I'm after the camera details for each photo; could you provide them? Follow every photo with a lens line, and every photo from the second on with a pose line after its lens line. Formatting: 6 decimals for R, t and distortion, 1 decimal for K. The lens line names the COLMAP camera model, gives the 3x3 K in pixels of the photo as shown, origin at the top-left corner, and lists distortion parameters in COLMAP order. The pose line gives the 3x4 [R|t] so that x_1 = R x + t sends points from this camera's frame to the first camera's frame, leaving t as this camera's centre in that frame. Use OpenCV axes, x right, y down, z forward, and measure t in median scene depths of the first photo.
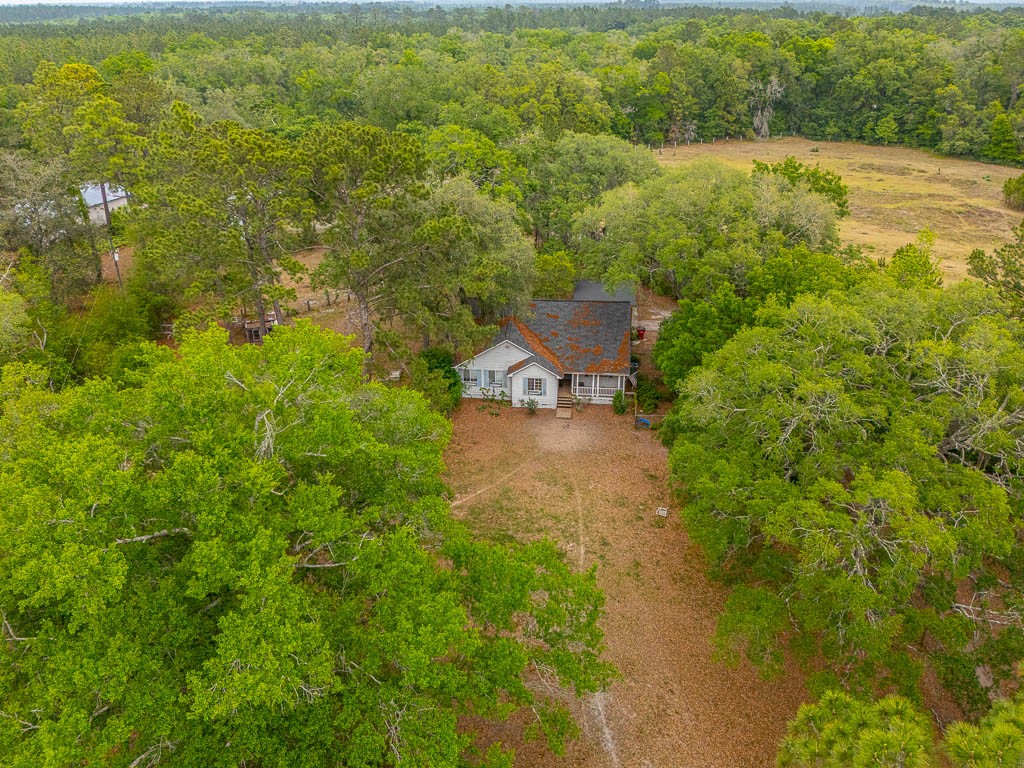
lens RADIAL K [[770.8, 0, 508.1], [0, 770.8, 382.8], [0, 0, 1]] dist [0.068979, -0.099506]
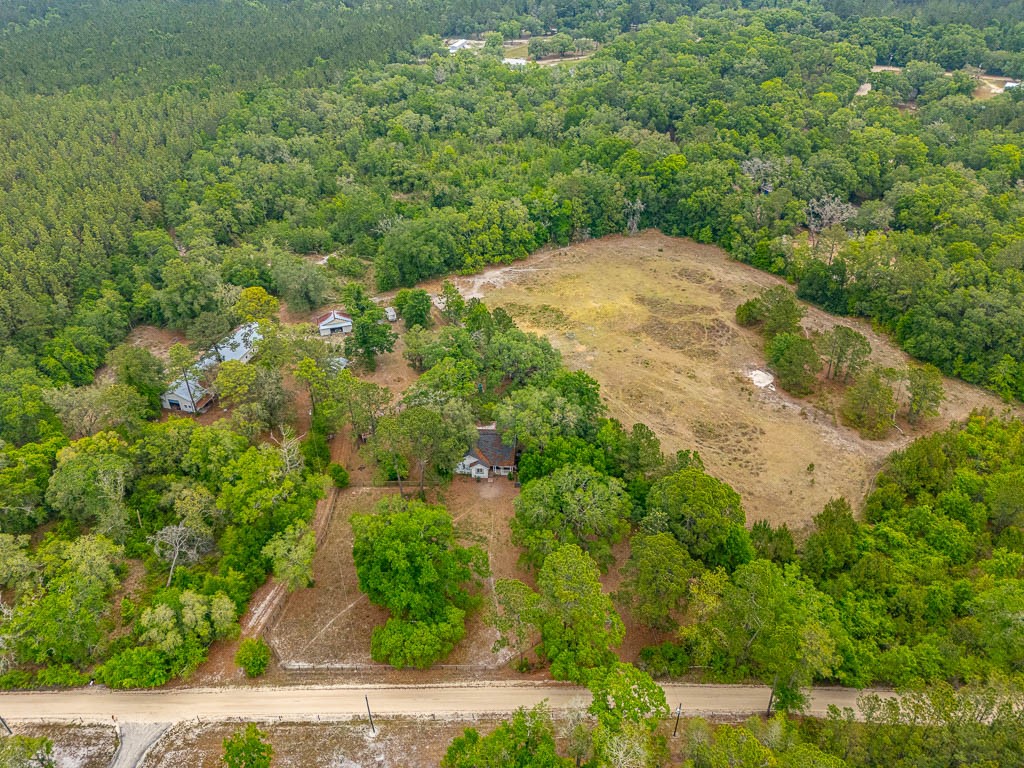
lens RADIAL K [[770.8, 0, 507.8], [0, 770.8, 382.6], [0, 0, 1]] dist [0.068979, -0.099506]
pose [[0.999333, -0.023877, 0.027639, 0.065482], [0.019867, 0.990342, 0.137212, -0.674269], [-0.030648, -0.136572, 0.990156, -1.662875]]
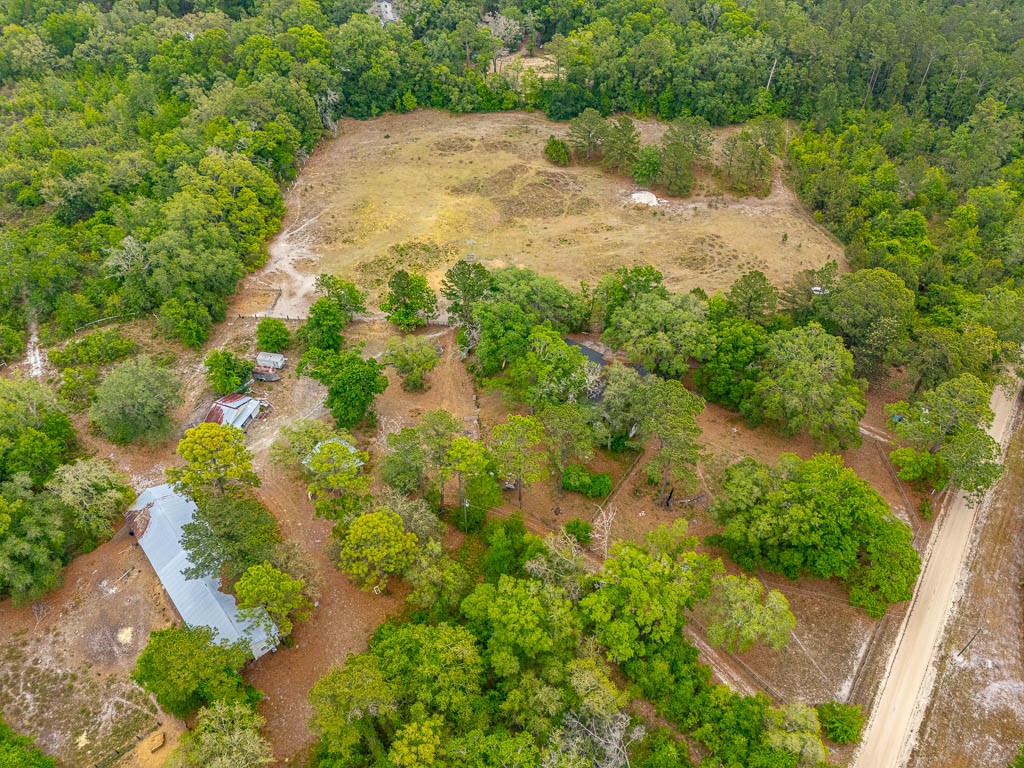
lens RADIAL K [[770.8, 0, 509.9], [0, 770.8, 382.5], [0, 0, 1]] dist [0.068979, -0.099506]
pose [[0.540968, -0.591758, 0.597642, -1.541237], [0.376122, 0.805797, 0.457409, -1.324088], [-0.752254, -0.022657, 0.658484, -0.240984]]
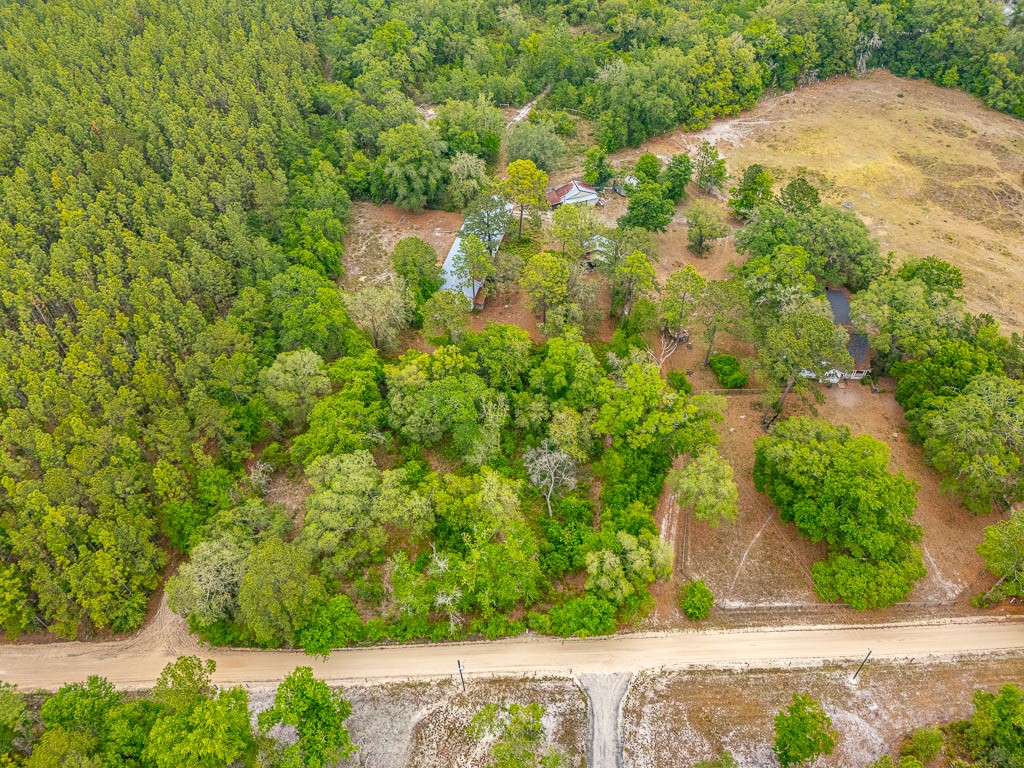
lens RADIAL K [[770.8, 0, 508.5], [0, 770.8, 383.9], [0, 0, 1]] dist [0.068979, -0.099506]
pose [[0.997814, -0.050863, 0.042191, -1.089910], [0.033188, 0.937780, 0.345641, -0.855566], [-0.057147, -0.343485, 0.937418, -1.272704]]
